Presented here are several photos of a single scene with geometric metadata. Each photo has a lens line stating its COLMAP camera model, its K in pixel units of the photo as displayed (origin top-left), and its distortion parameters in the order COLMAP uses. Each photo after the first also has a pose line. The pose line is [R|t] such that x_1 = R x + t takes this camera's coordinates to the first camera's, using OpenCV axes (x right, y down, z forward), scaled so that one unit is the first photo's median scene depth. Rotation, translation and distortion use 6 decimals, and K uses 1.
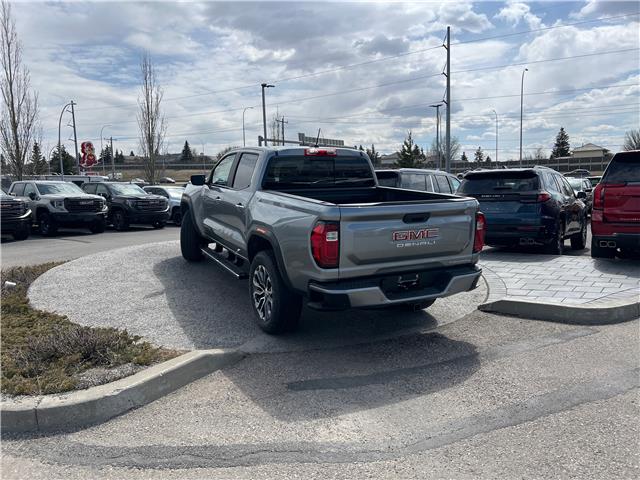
lens RADIAL K [[478.9, 0, 317.9], [0, 478.9, 242.0], [0, 0, 1]] dist [0.055288, -0.056879]
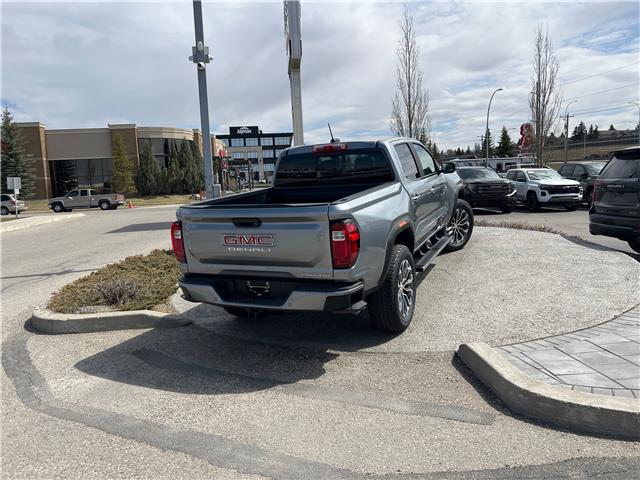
lens RADIAL K [[478.9, 0, 317.9], [0, 478.9, 242.0], [0, 0, 1]] dist [0.055288, -0.056879]
pose [[0.613174, 0.093617, -0.784381, 0.954327], [-0.060825, 0.995600, 0.071277, -0.080087], [0.787603, 0.004004, 0.616170, 0.475378]]
